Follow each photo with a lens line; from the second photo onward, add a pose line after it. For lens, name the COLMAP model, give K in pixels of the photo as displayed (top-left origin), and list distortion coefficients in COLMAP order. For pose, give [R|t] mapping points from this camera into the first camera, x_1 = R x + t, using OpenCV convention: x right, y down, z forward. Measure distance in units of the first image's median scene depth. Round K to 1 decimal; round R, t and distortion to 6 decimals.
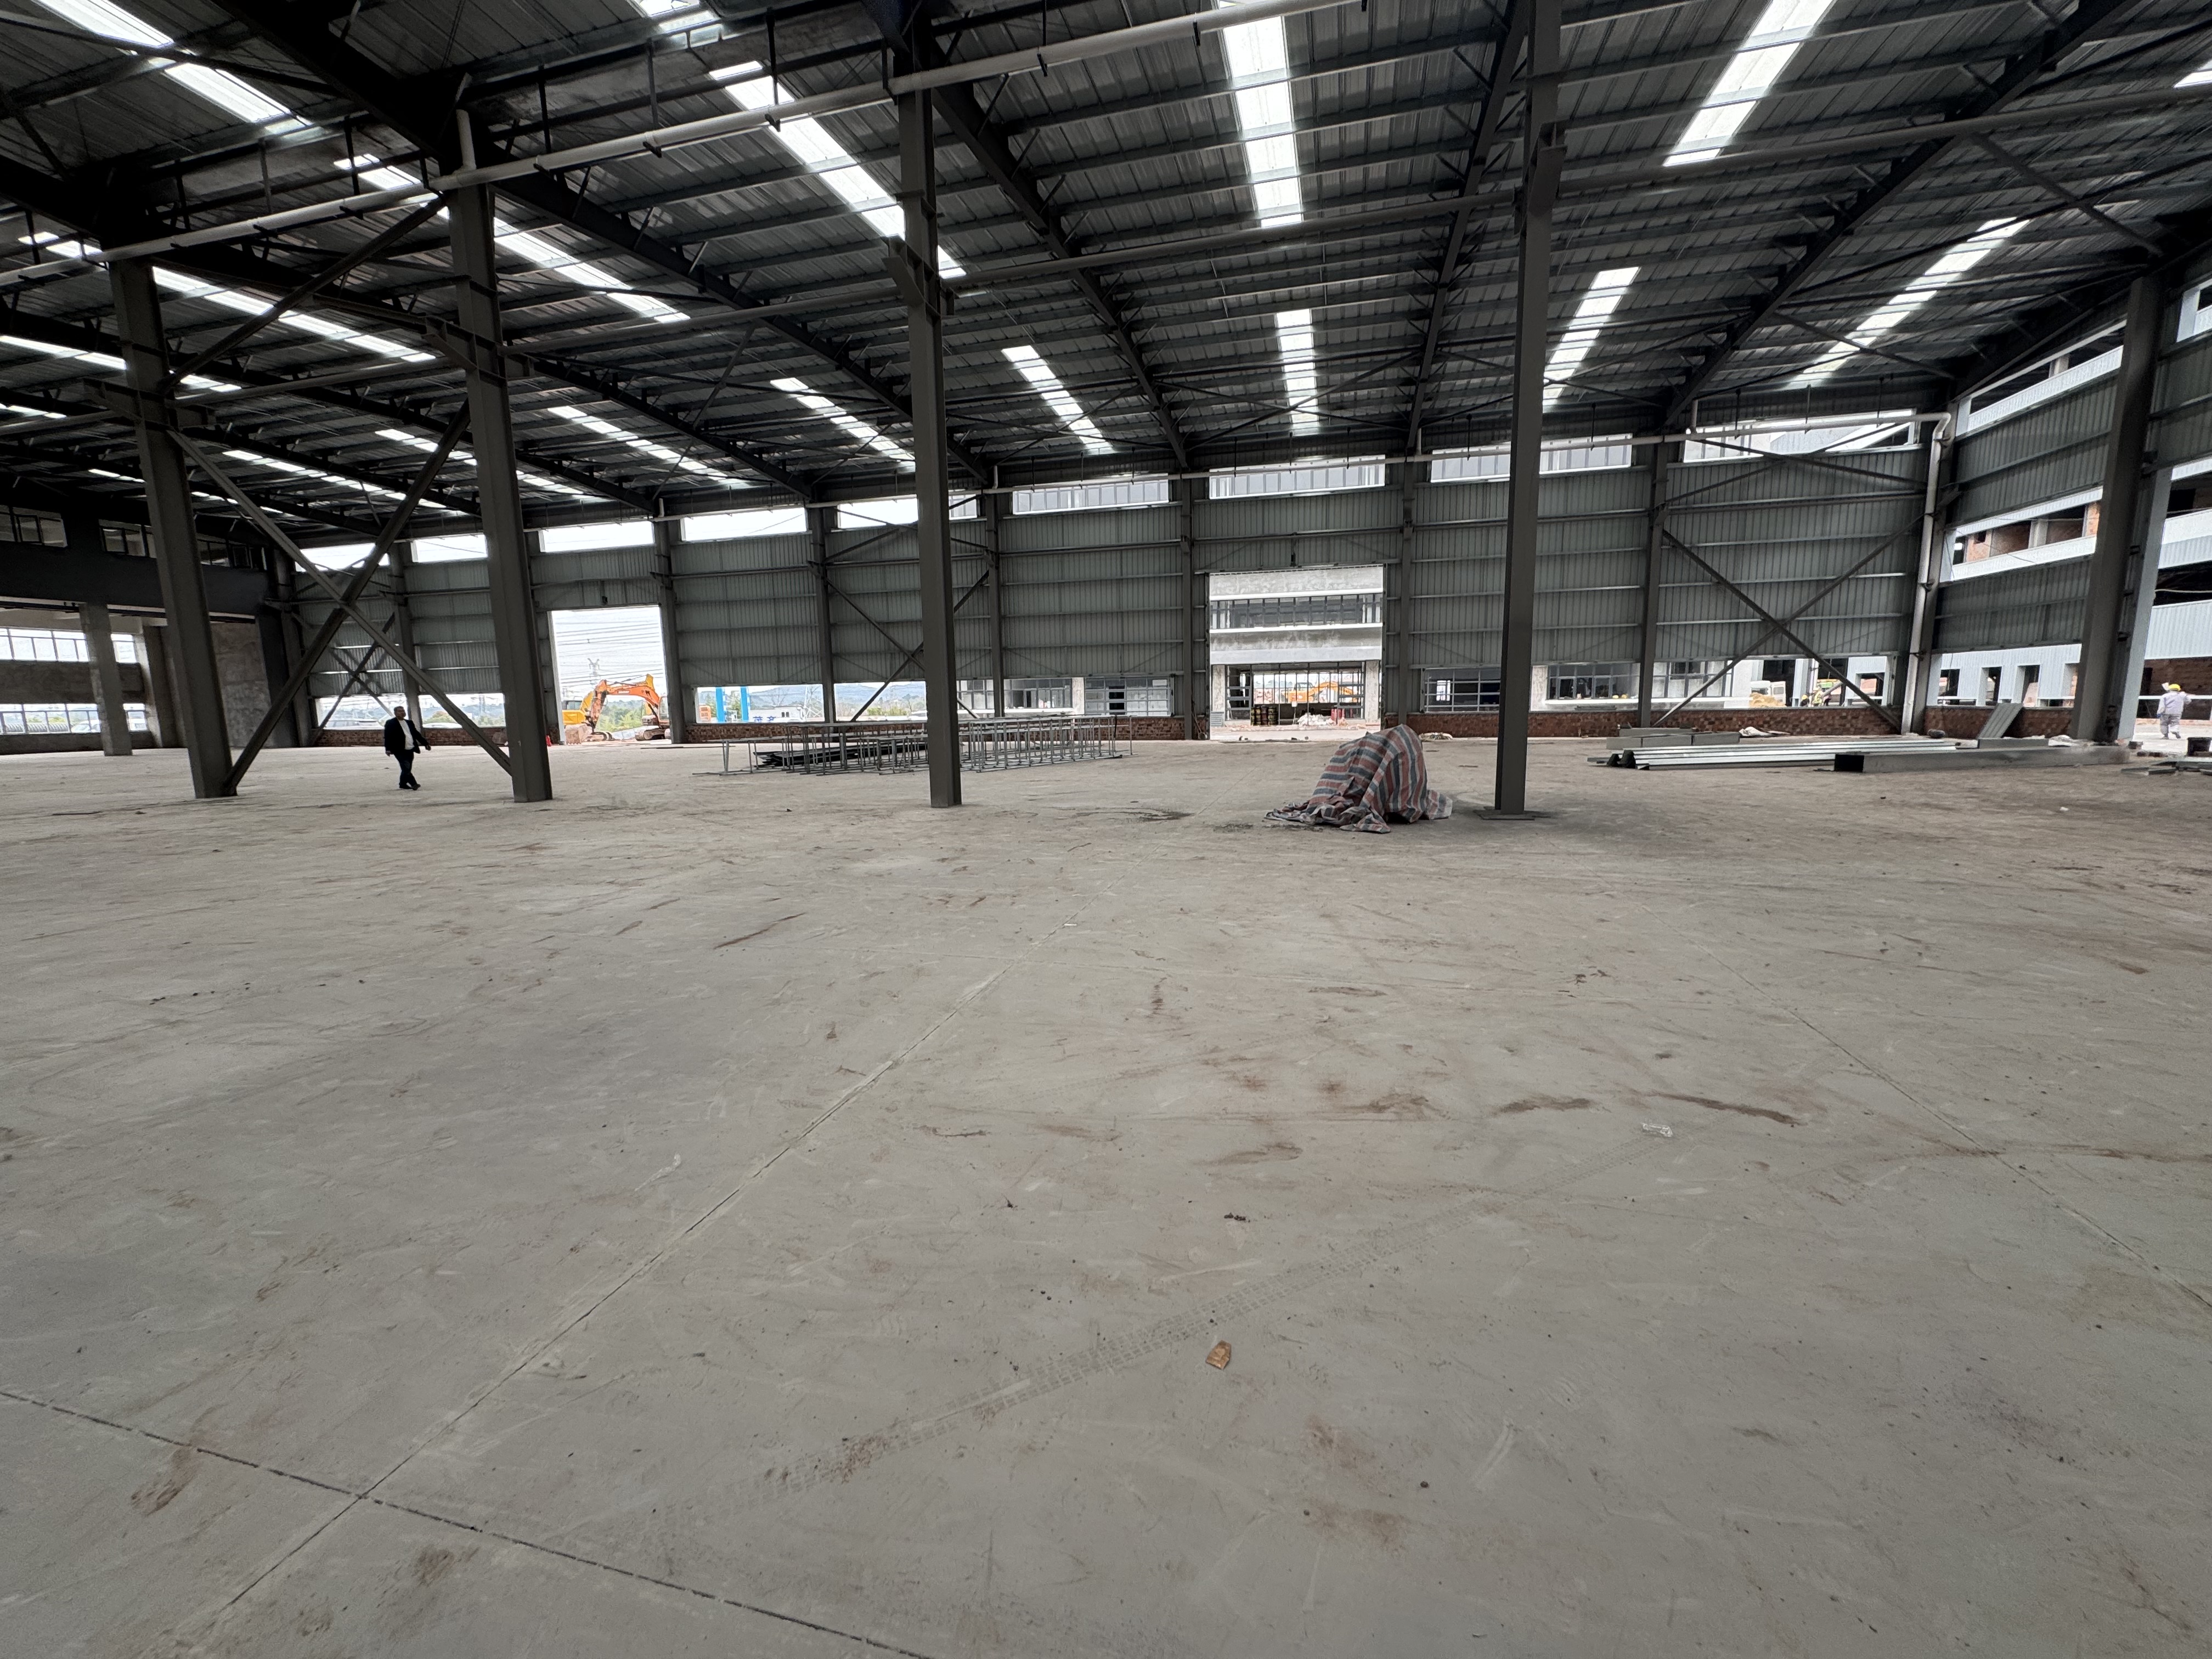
lens RADIAL K [[875.2, 0, 1109.0], [0, 875.2, 823.4], [0, 0, 1]] dist [-0.000477, 0.000426]
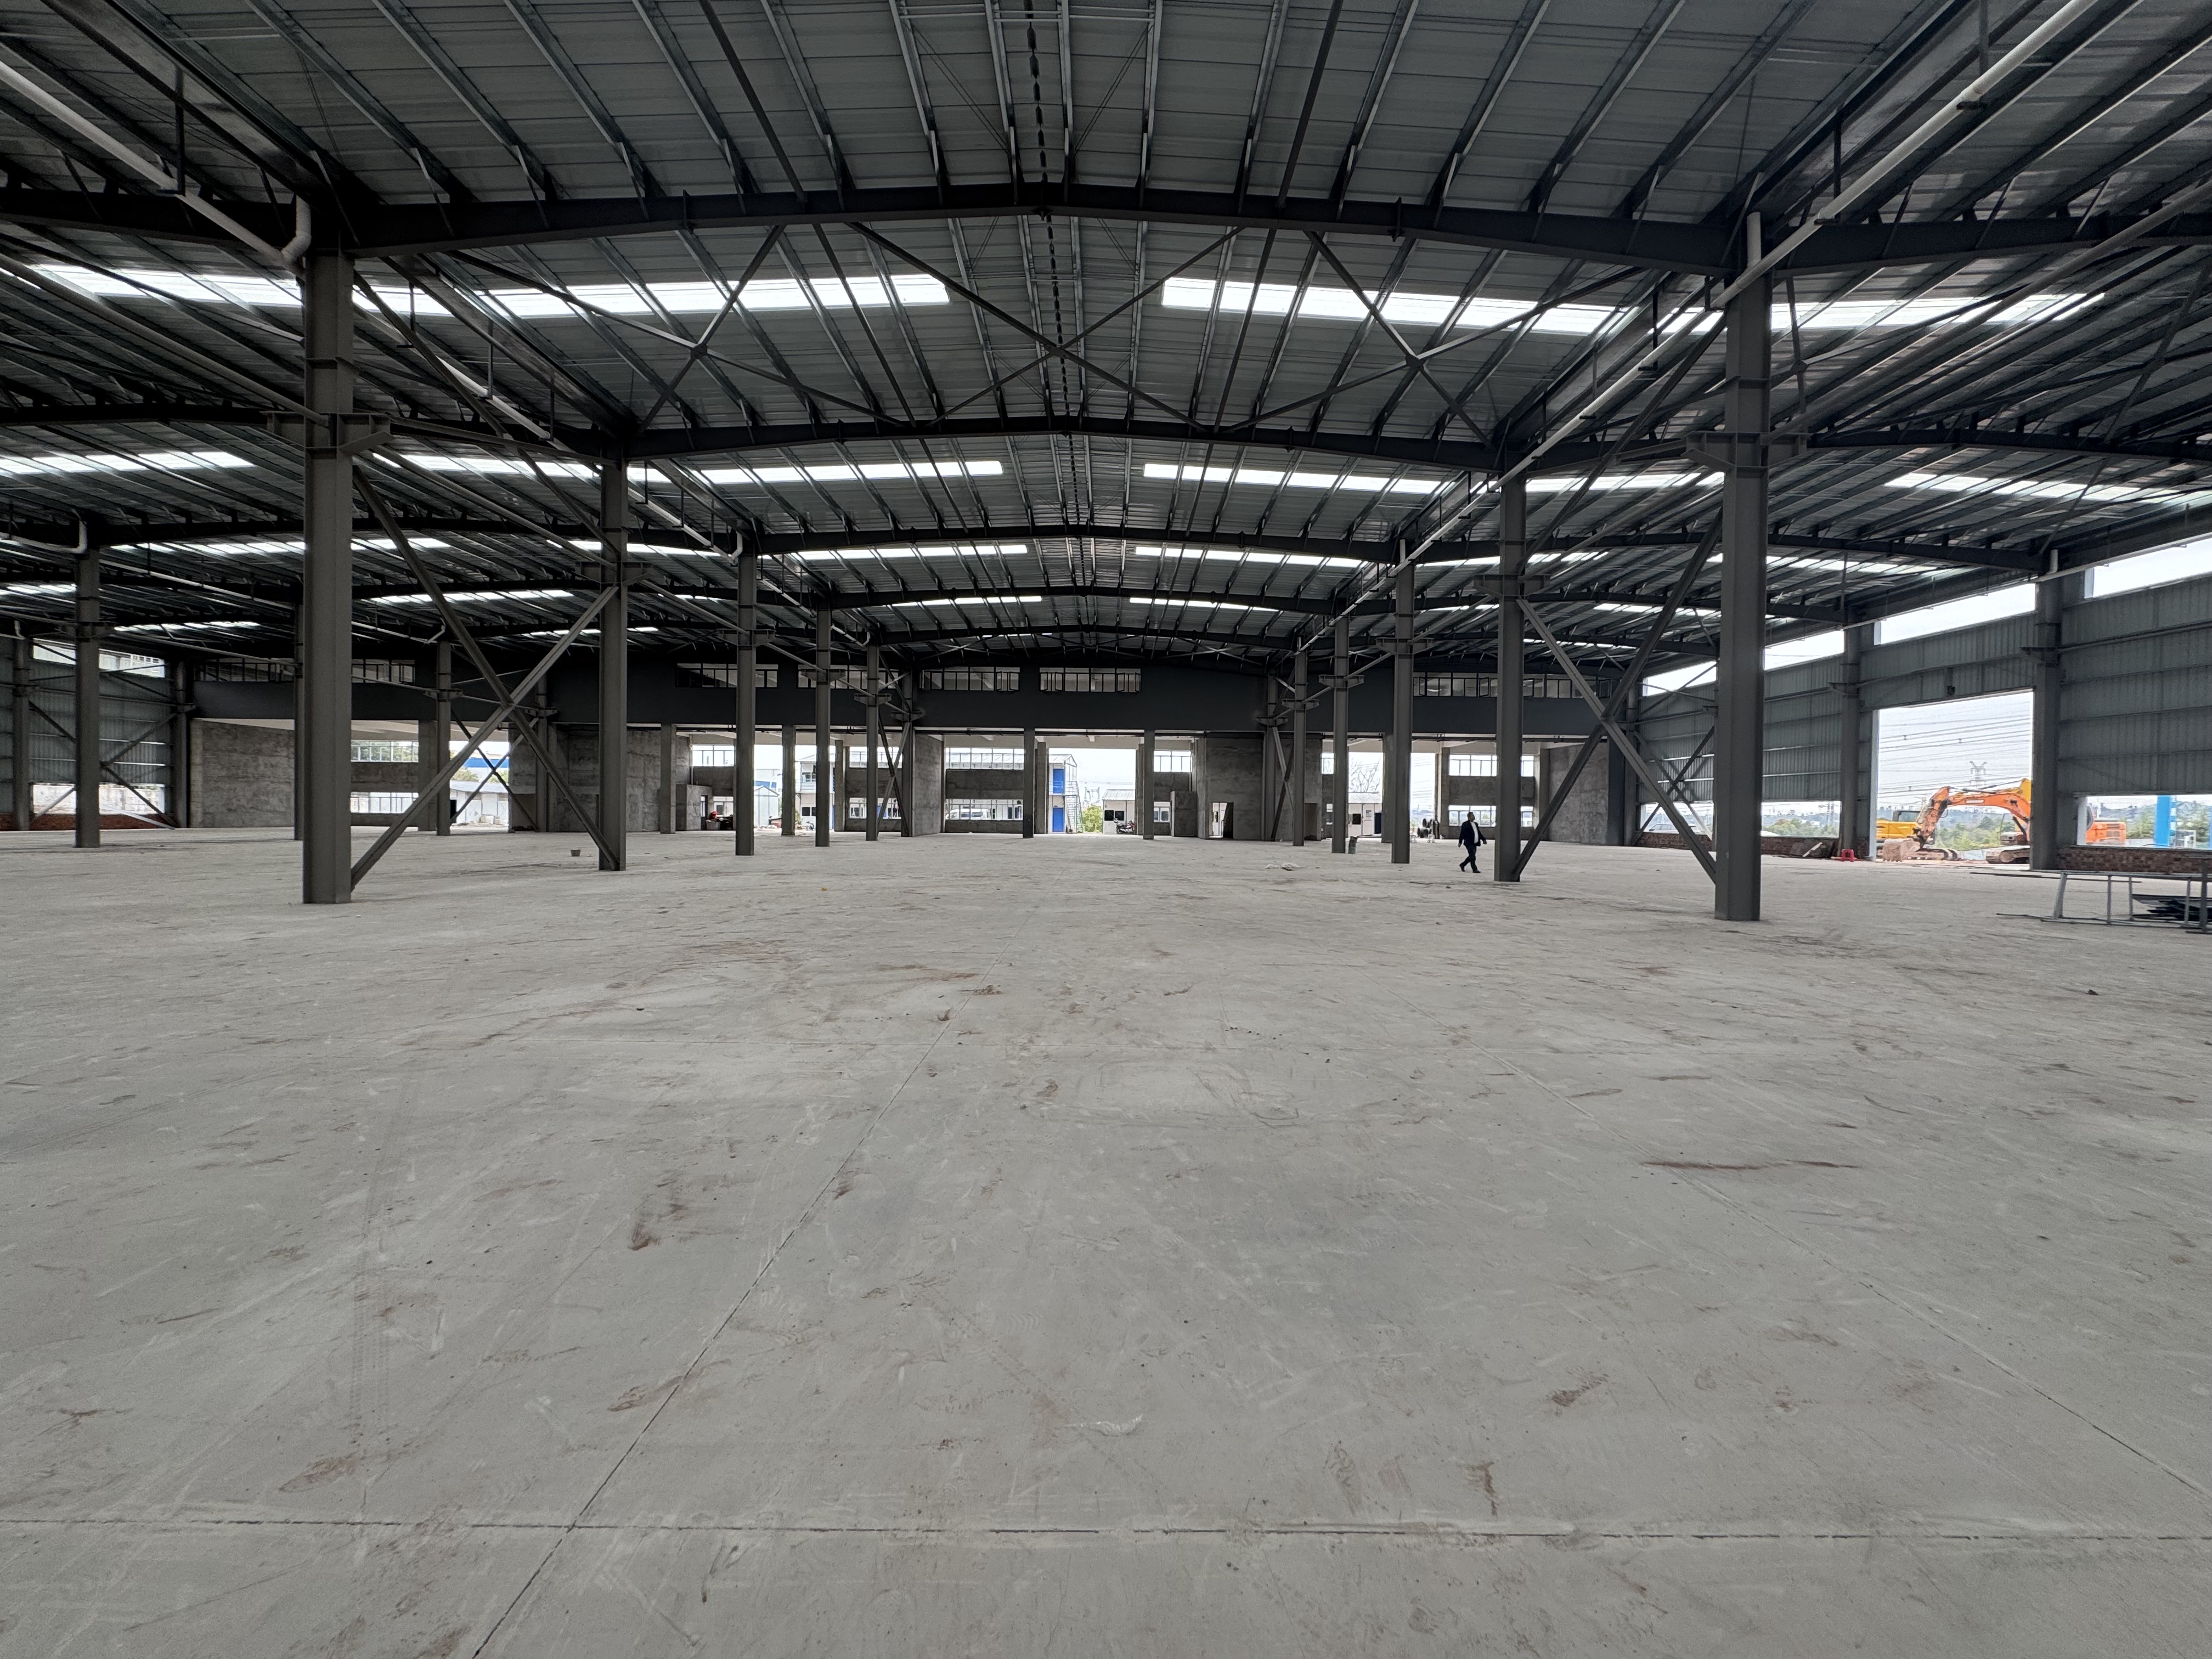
lens RADIAL K [[875.2, 0, 1109.0], [0, 875.2, 823.4], [0, 0, 1]] dist [-0.000477, 0.000426]
pose [[0.260498, 0.033603, -0.964890, 0.029049], [-0.150964, 0.988519, -0.006331, -0.016045], [0.953599, 0.147313, 0.262580, 0.105529]]
